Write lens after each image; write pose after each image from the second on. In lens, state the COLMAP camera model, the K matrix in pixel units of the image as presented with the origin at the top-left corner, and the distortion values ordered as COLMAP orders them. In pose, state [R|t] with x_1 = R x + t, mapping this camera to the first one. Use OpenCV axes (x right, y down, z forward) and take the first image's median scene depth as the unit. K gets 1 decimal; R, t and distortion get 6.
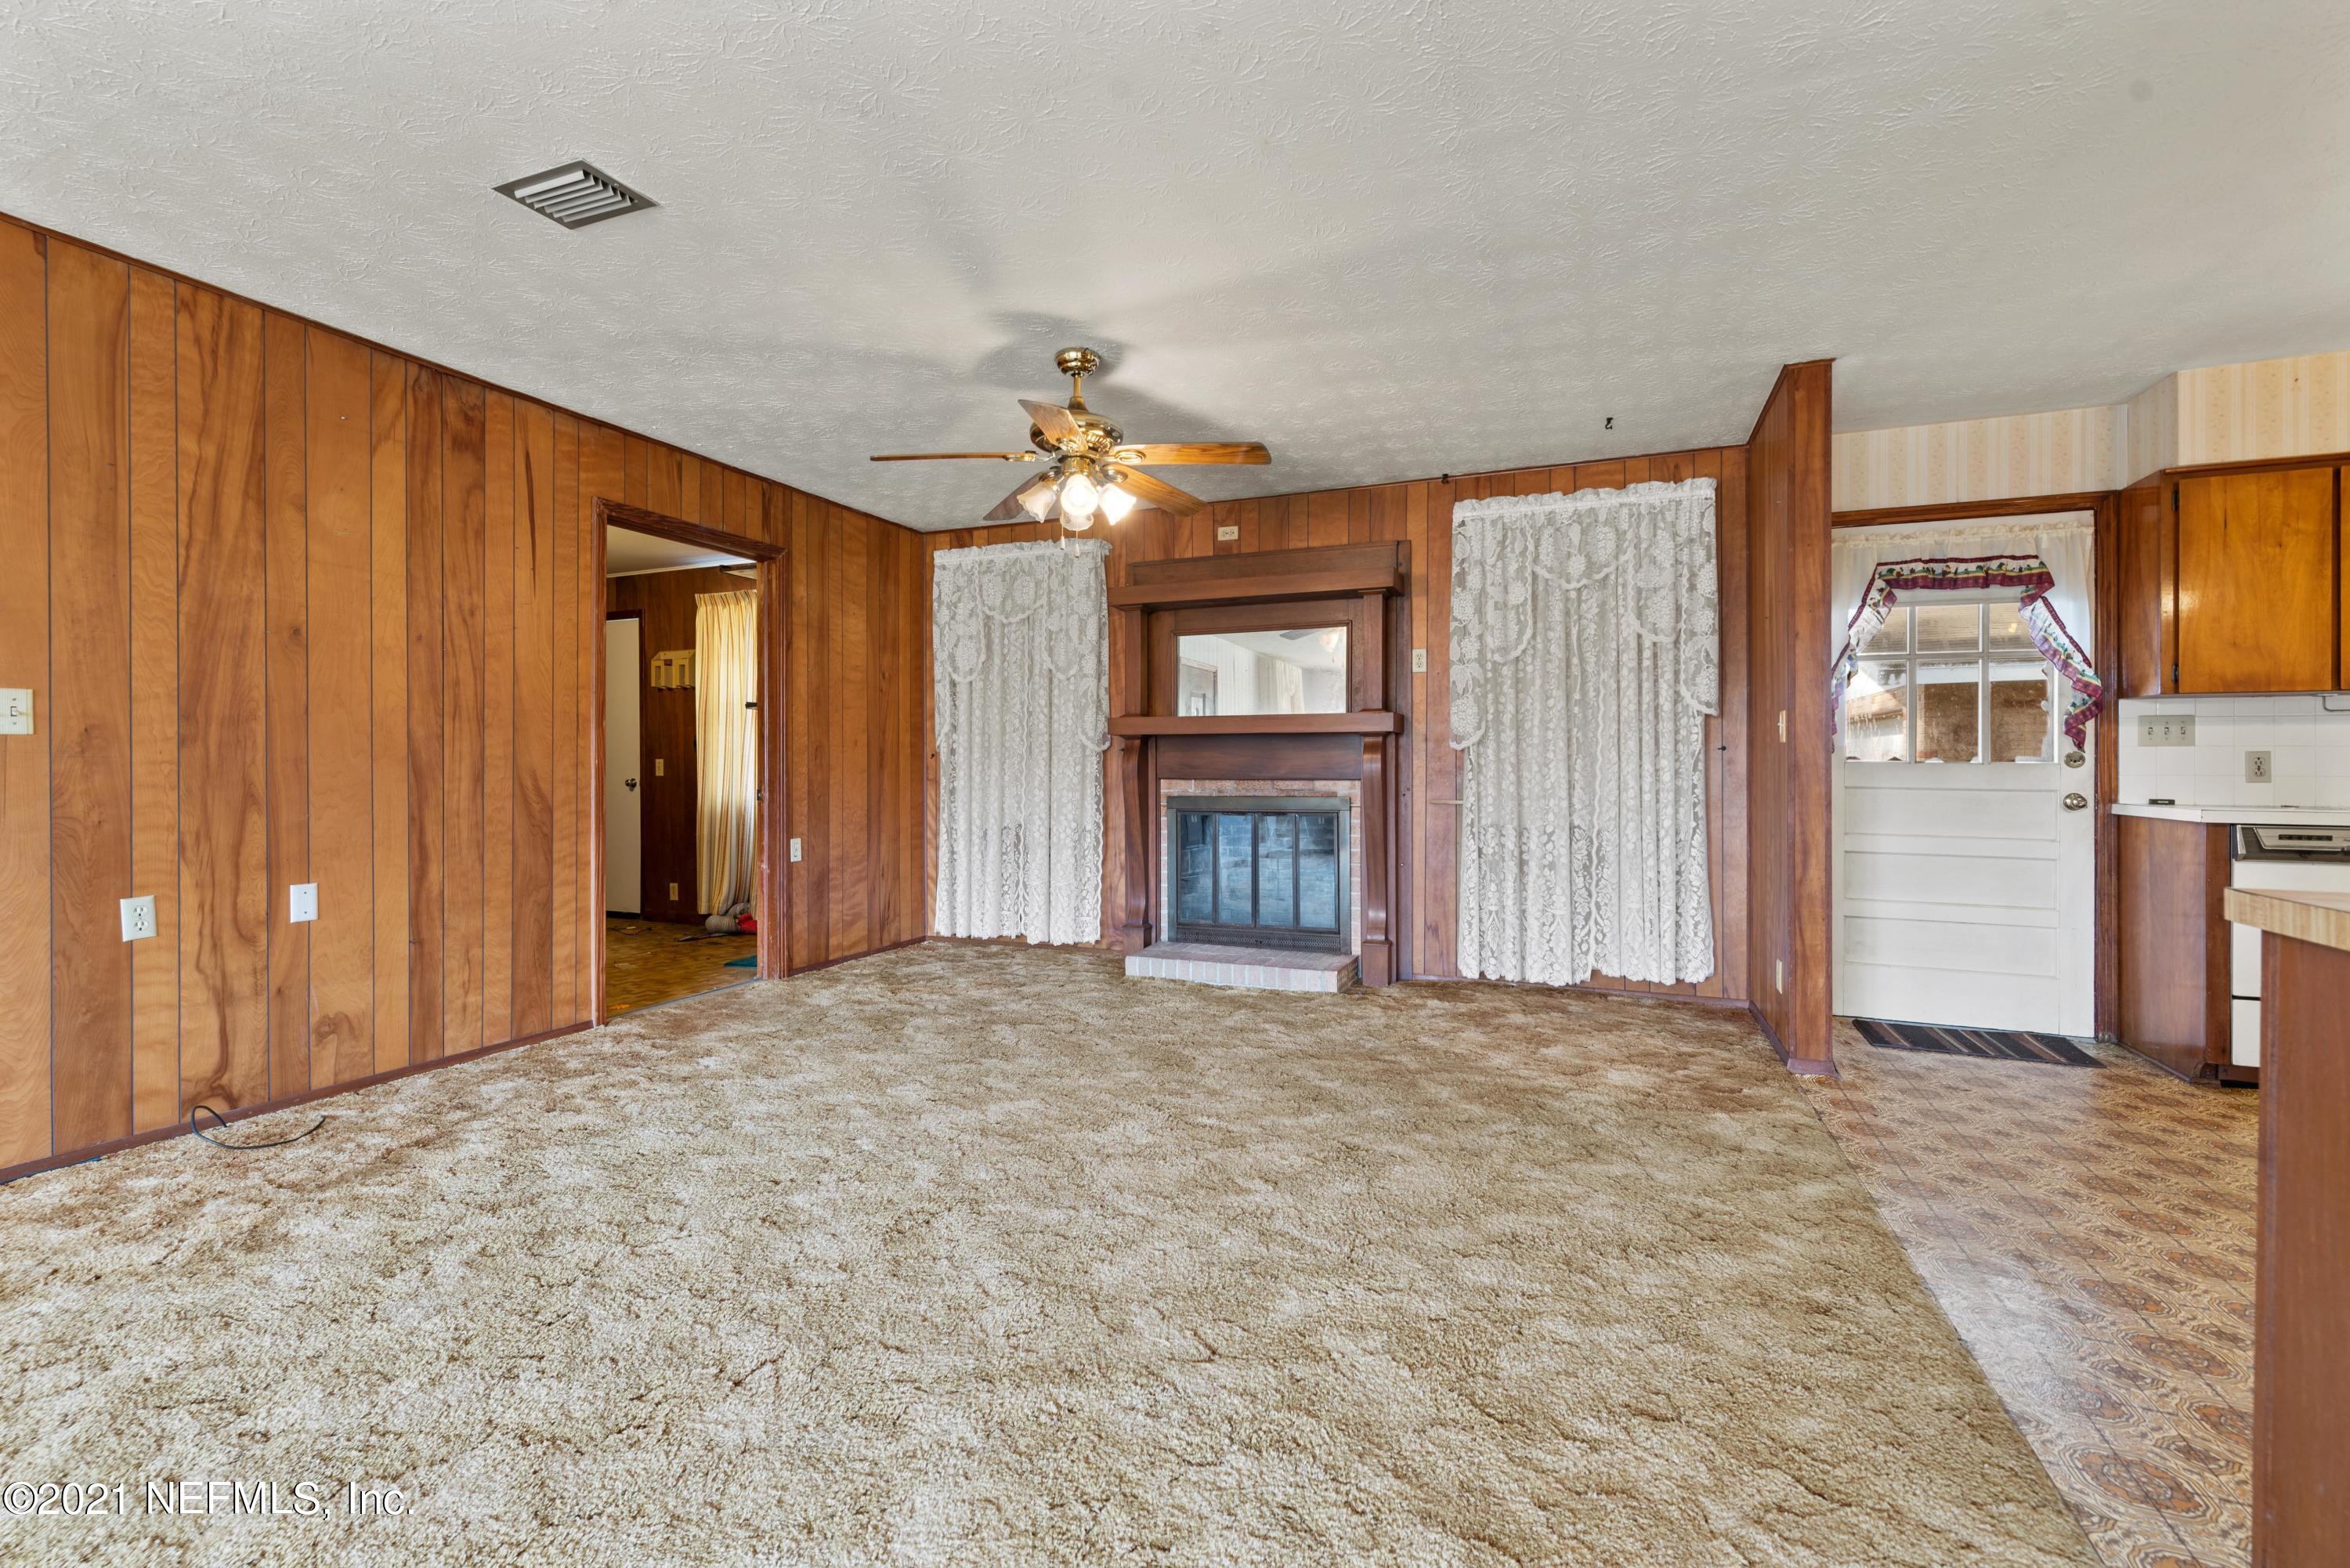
lens RADIAL K [[1015.5, 0, 1169.5], [0, 1015.5, 767.5], [0, 0, 1]] dist [0.001695, -0.000874]
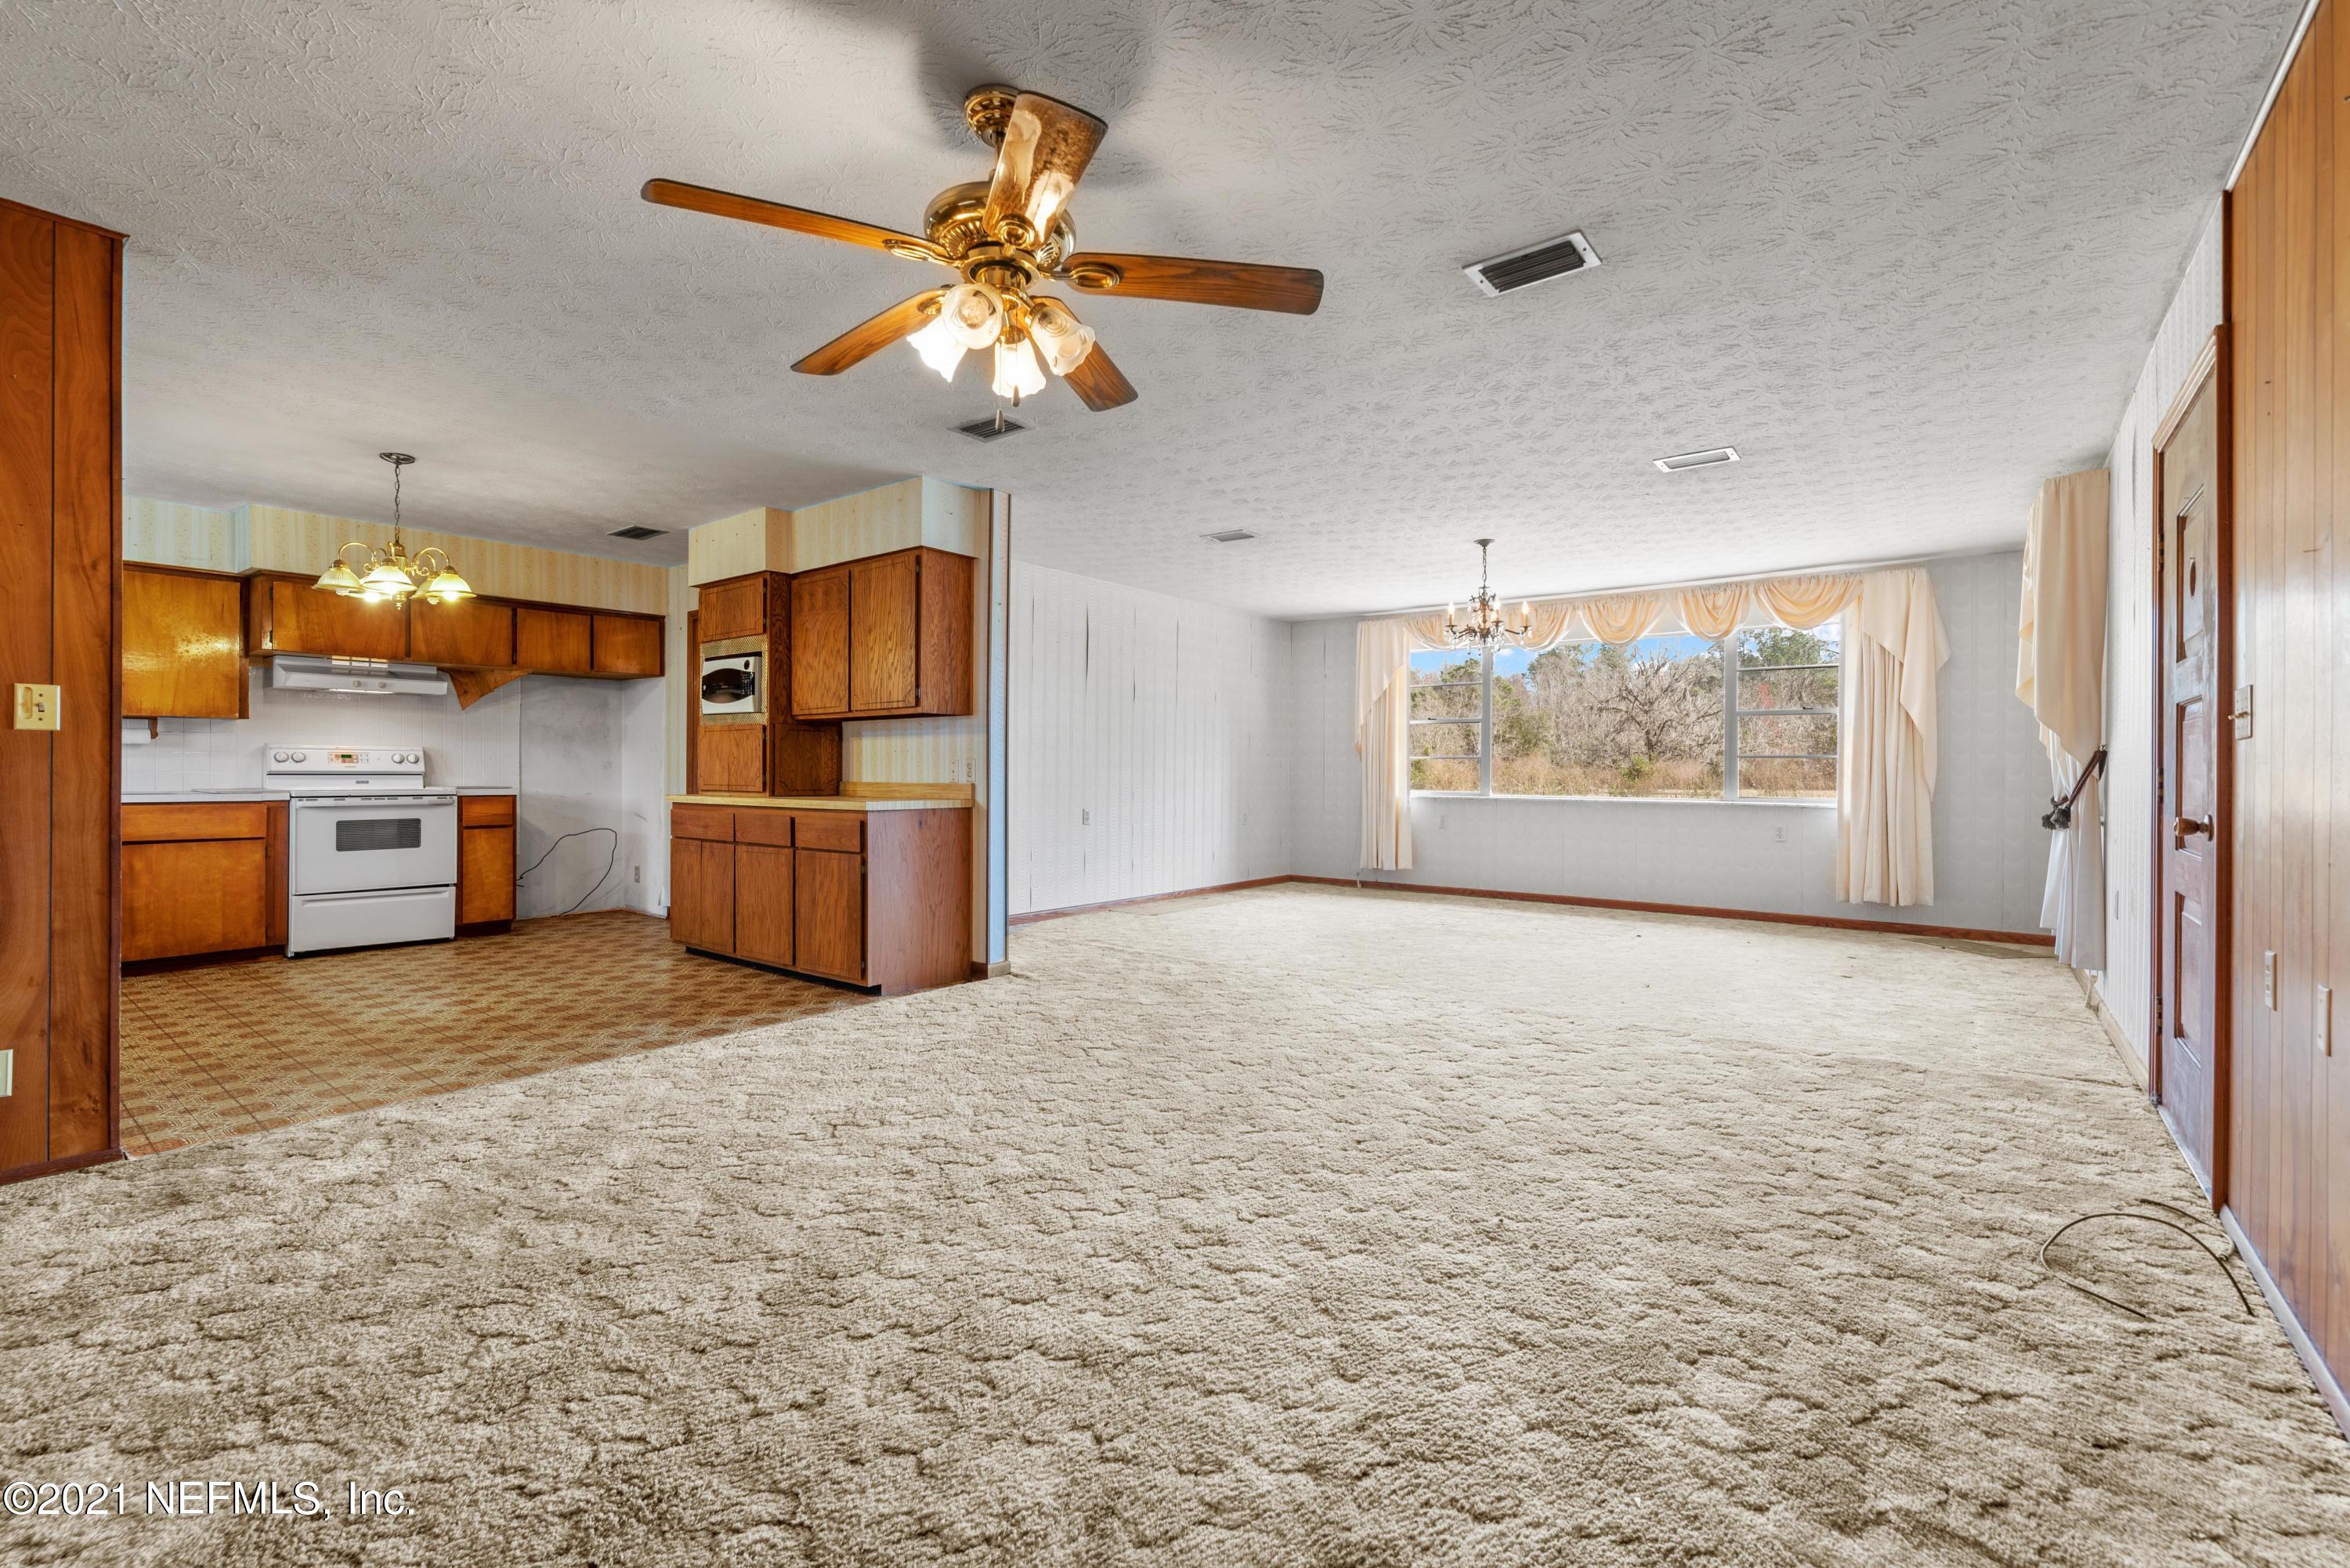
lens RADIAL K [[1015.5, 0, 1162.3], [0, 1015.5, 770.1], [0, 0, 1]] dist [0.001695, -0.000874]
pose [[-0.963306, -0.004284, 0.268370, -0.266737], [-0.003260, 0.999986, 0.004264, -0.002074], [-0.268385, 0.003232, -0.963306, 1.182884]]
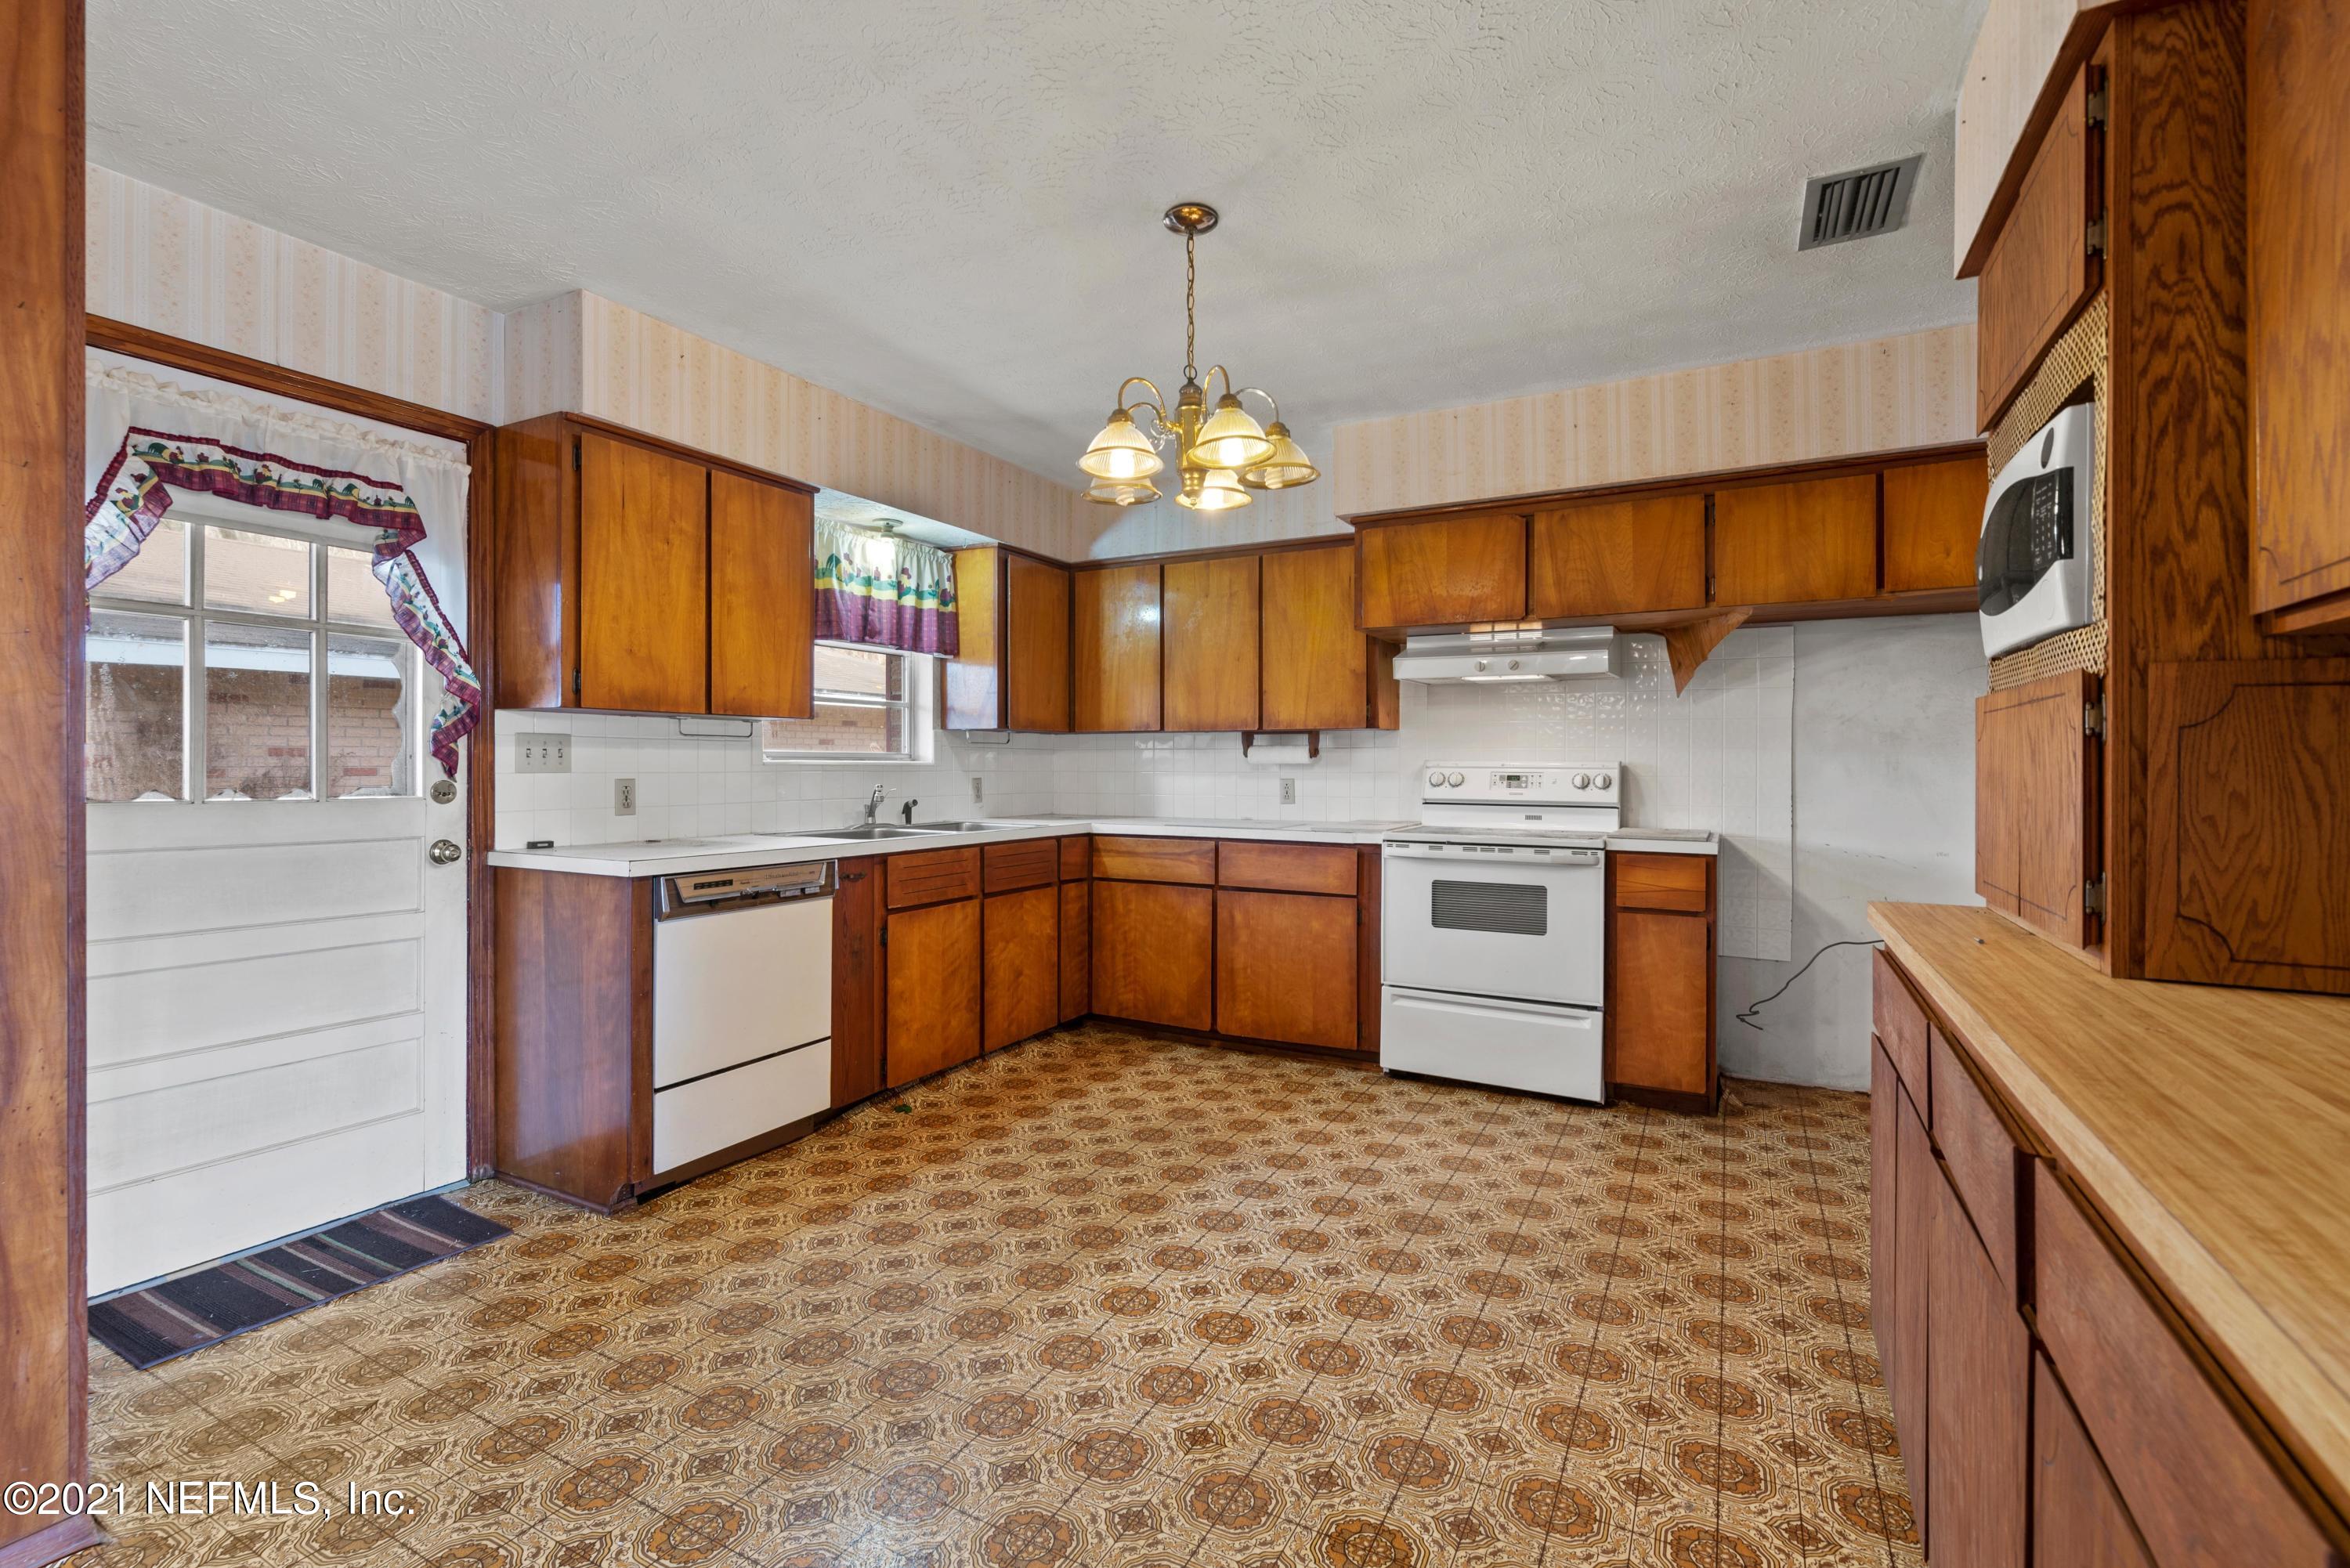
lens RADIAL K [[1049.5, 0, 1162.7], [0, 1049.5, 764.9], [0, 0, 1]] dist [-0.002047, 0.000898]
pose [[0.098724, 0.000068, 0.995115, 0.191556], [0.000320, 1.000000, -0.000100, -0.023037], [-0.995115, 0.000329, 0.098724, 0.380394]]
